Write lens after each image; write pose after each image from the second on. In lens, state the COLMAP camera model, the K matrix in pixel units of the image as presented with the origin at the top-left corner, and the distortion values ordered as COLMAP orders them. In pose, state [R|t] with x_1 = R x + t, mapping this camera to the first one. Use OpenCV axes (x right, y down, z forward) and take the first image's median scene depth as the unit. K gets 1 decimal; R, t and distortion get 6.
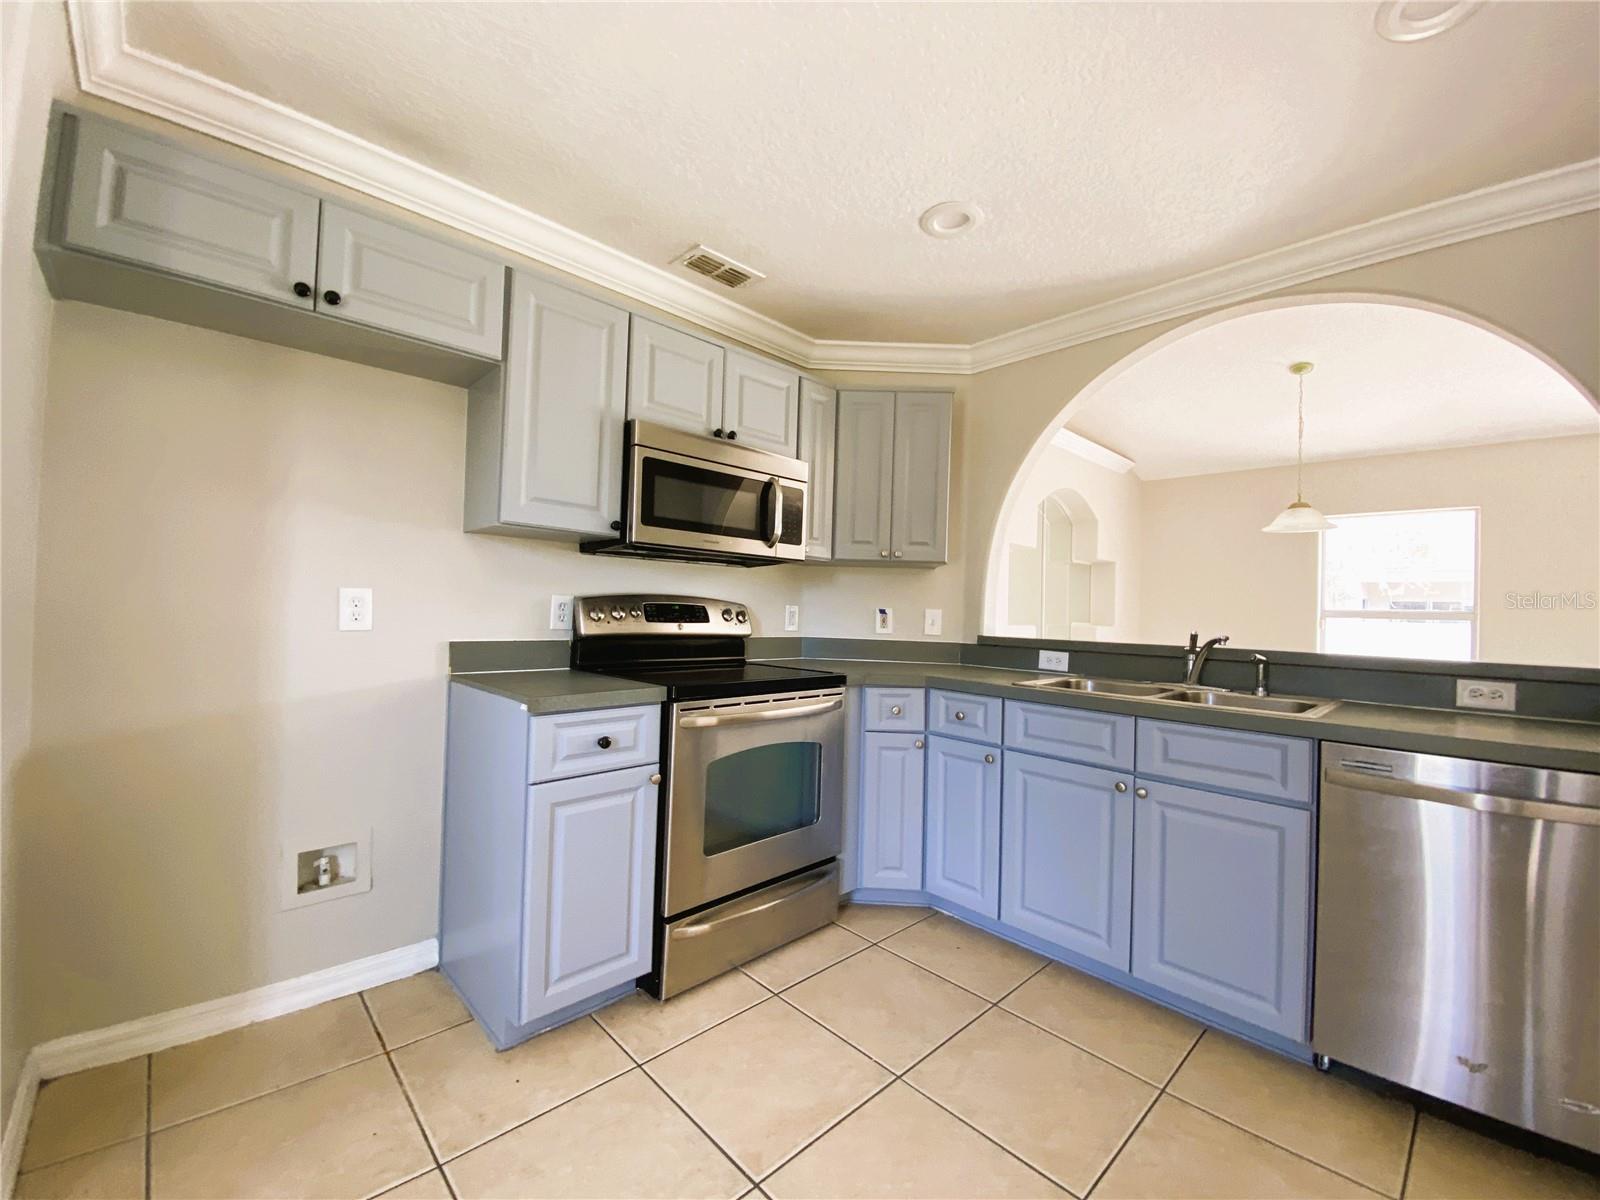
lens RADIAL K [[650.7, 0, 800.0], [0, 650.7, 600.0], [0, 0, 1]] dist [0.044203, -0.030927]
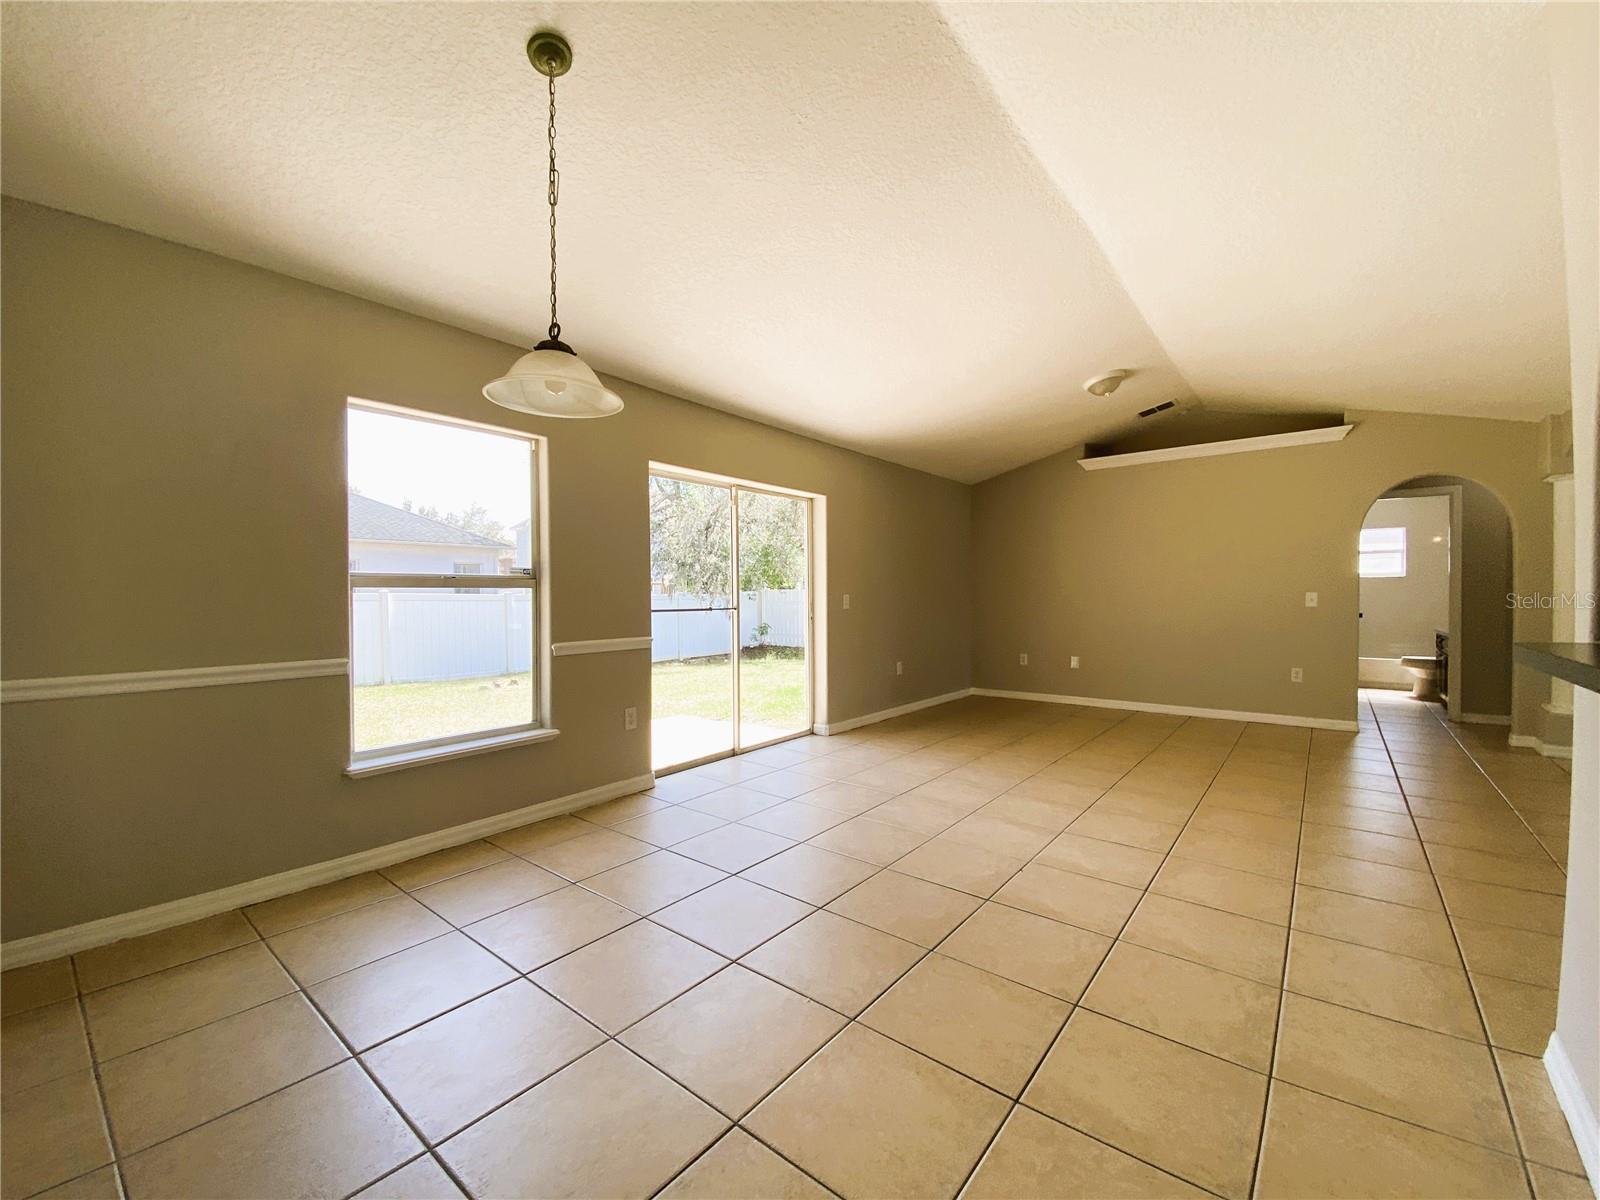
lens RADIAL K [[650.7, 0, 800.0], [0, 650.7, 600.0], [0, 0, 1]] dist [0.044203, -0.030927]
pose [[-0.125638, -0.036879, 0.991390, 0.450746], [-0.014130, 0.999274, 0.035382, 0.029372], [-0.991976, -0.009563, -0.126068, 1.500756]]
